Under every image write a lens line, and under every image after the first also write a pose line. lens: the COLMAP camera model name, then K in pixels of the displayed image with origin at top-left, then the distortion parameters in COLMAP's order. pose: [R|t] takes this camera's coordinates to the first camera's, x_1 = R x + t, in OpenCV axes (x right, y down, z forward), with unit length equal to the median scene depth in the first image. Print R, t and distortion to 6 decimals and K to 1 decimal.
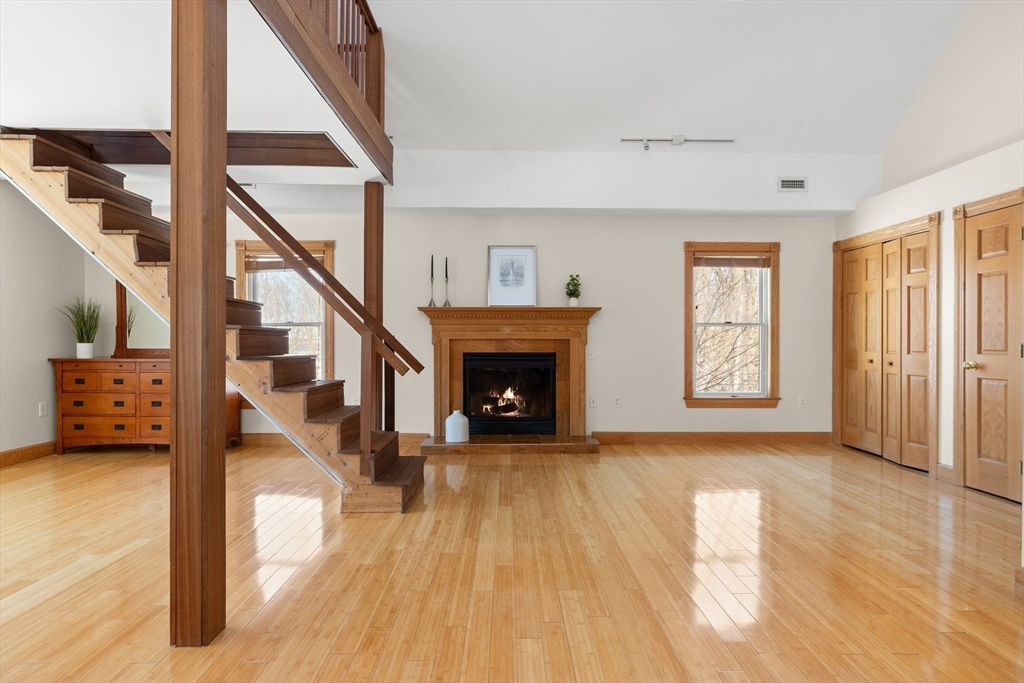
lens RADIAL K [[550.1, 0, 519.9], [0, 550.1, 343.9], [0, 0, 1]] dist [0.000026, 0.003748]
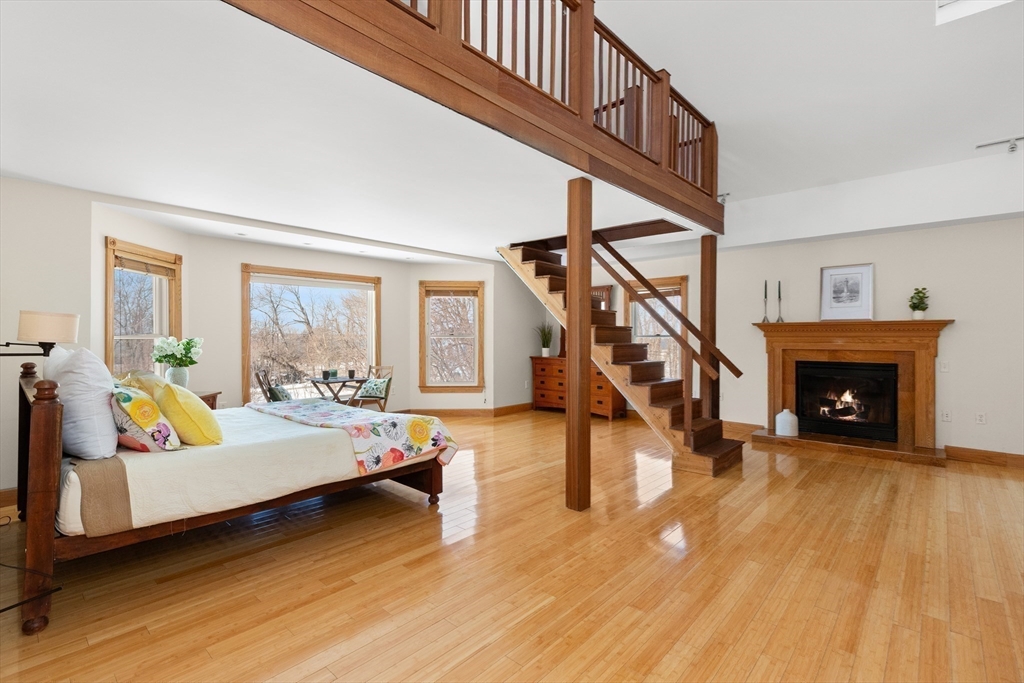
lens RADIAL K [[471.0, 0, 513.6], [0, 471.0, 342.2], [0, 0, 1]] dist [0.000626, 0.000178]
pose [[0.727902, 0.008152, -0.685633, 0.165143], [-0.004515, 0.999965, 0.007096, -0.031178], [0.685667, -0.002069, 0.727913, -0.160830]]
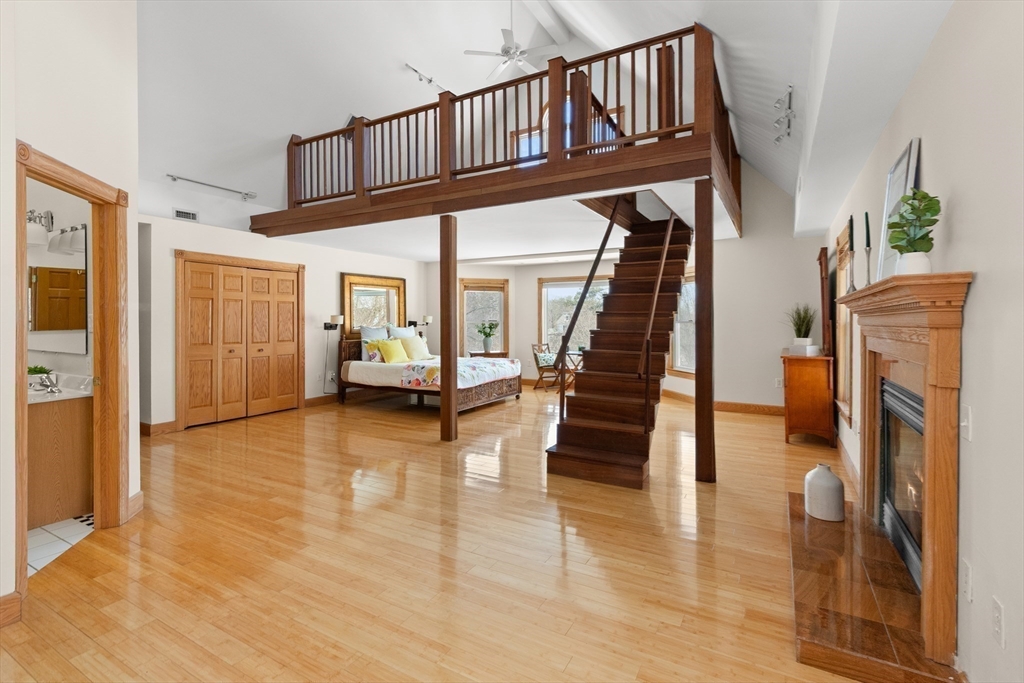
lens RADIAL K [[471.0, 0, 520.5], [0, 471.0, 320.3], [0, 0, 1]] dist [0.000626, 0.000178]
pose [[-0.508436, -0.000780, -0.861099, 0.547693], [-0.003568, 0.999993, 0.001201, -0.041868], [0.861092, 0.003682, -0.508436, 1.028860]]
